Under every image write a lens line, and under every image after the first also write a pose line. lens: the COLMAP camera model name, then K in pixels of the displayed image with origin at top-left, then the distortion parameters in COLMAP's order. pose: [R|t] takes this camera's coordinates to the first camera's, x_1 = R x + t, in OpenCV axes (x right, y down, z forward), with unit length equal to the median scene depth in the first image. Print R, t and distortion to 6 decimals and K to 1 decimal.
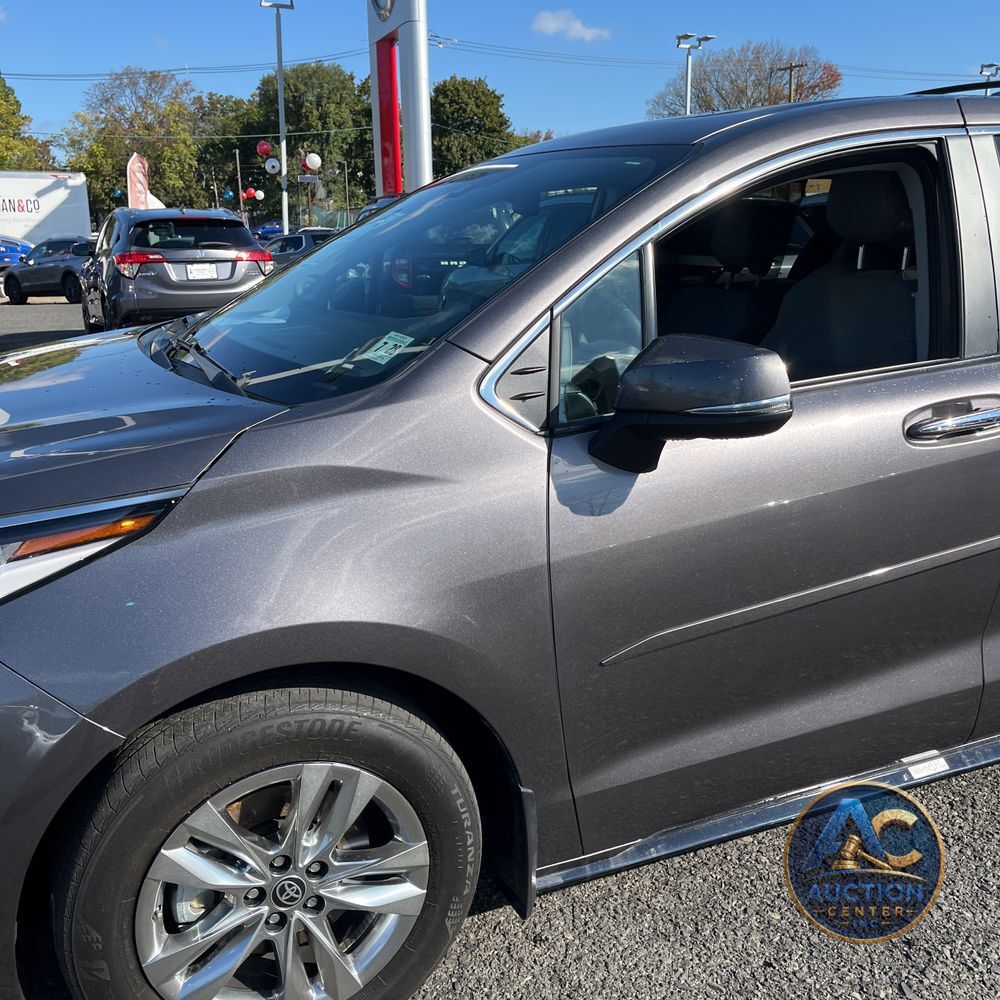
lens RADIAL K [[1048.1, 0, 502.2], [0, 1048.1, 506.9], [0, 0, 1]] dist [0.032137, 0.000000]
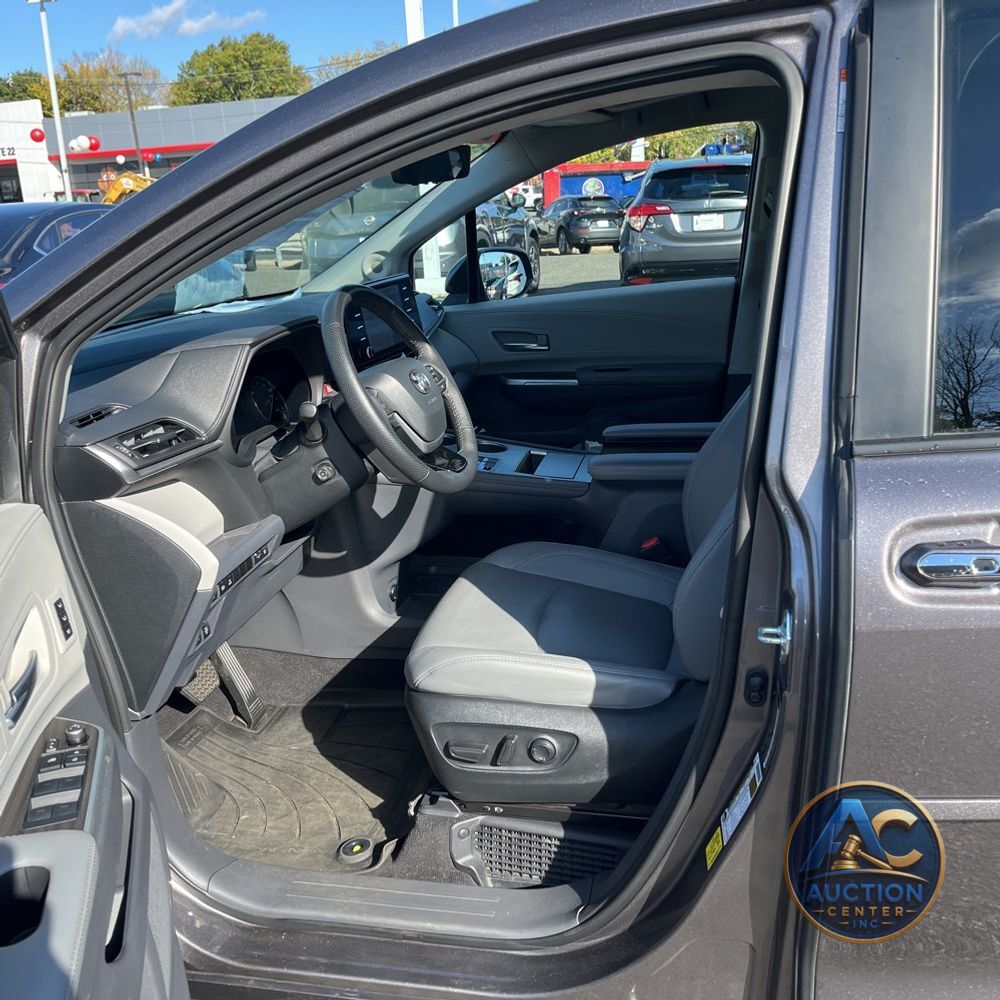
lens RADIAL K [[1048.1, 0, 501.4], [0, 1048.1, 490.9], [0, 0, 1]] dist [0.032137, 0.000000]
pose [[0.814464, 0.126200, -0.566323, 0.033540], [-0.103640, 0.992005, 0.072008, -0.007556], [0.570883, 0.000046, 0.821031, 0.026414]]
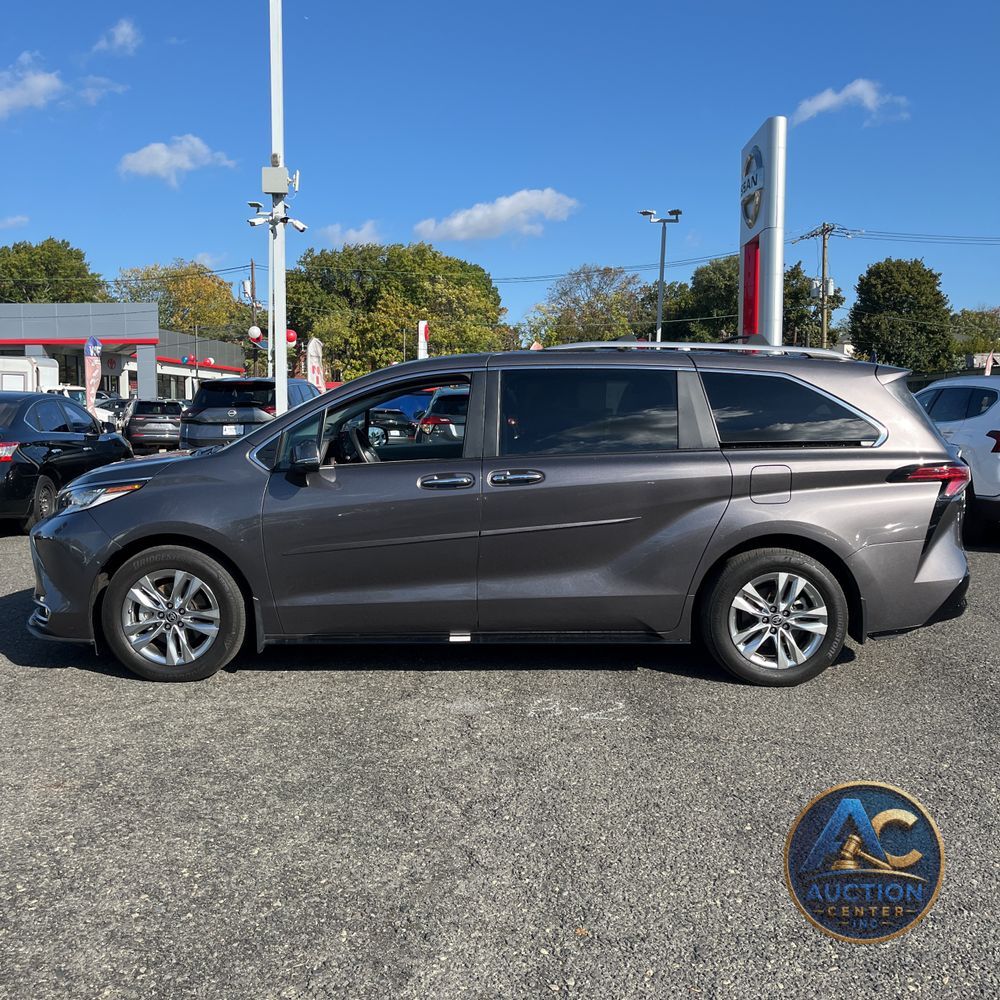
lens RADIAL K [[1048.1, 0, 501.3], [0, 1048.1, 496.6], [0, 0, 1]] dist [0.032137, 0.000000]
pose [[0.913898, 0.049814, -0.402876, 0.079392], [-0.116415, 0.982918, -0.142546, 0.014931], [0.388893, 0.177173, 0.904086, -0.060576]]
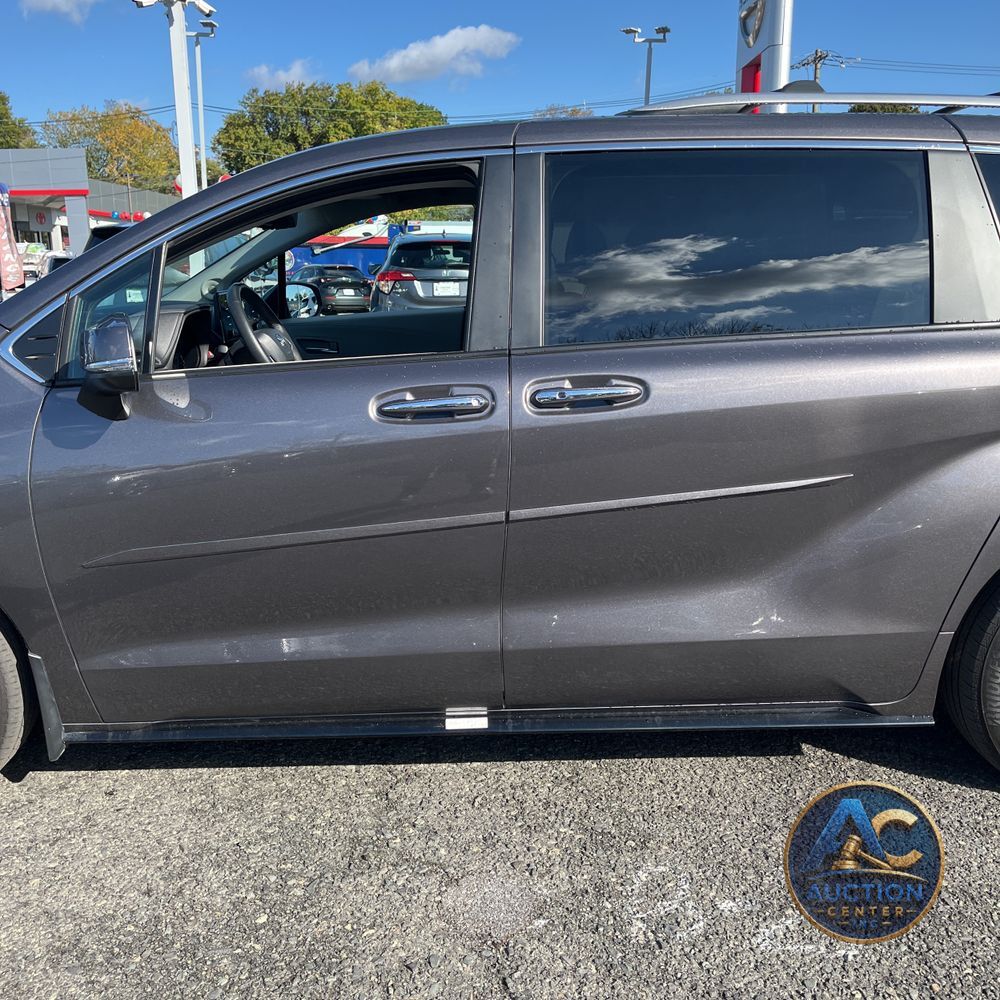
lens RADIAL K [[1048.1, 0, 499.0], [0, 1048.1, 506.6], [0, 0, 1]] dist [0.032137, 0.000000]
pose [[0.927968, 0.090086, -0.361608, 0.046998], [-0.098574, 0.995117, -0.005054, 0.001384], [0.359387, 0.040335, 0.932316, -0.001368]]
